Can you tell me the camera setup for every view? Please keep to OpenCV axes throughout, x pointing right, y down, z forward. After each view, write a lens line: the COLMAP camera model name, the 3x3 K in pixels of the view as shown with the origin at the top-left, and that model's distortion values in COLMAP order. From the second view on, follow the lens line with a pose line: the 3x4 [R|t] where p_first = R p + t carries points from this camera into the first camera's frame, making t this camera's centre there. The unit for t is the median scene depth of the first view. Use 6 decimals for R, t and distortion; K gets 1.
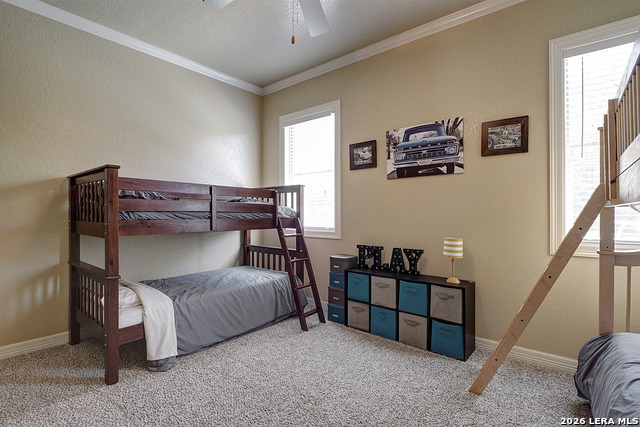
lens RADIAL K [[309.1, 0, 315.5], [0, 309.1, 211.9], [0, 0, 1]] dist [-0.003444, -0.001800]
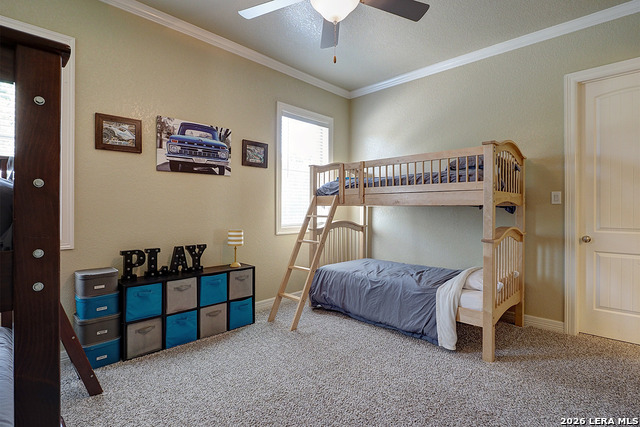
lens RADIAL K [[309.1, 0, 315.5], [0, 309.1, 210.5], [0, 0, 1]] dist [-0.003444, -0.001800]
pose [[0.095639, -0.003902, 0.995408, -0.652622], [-0.000290, 0.999992, 0.003948, 0.004103], [-0.995416, -0.000666, 0.095637, 0.517387]]
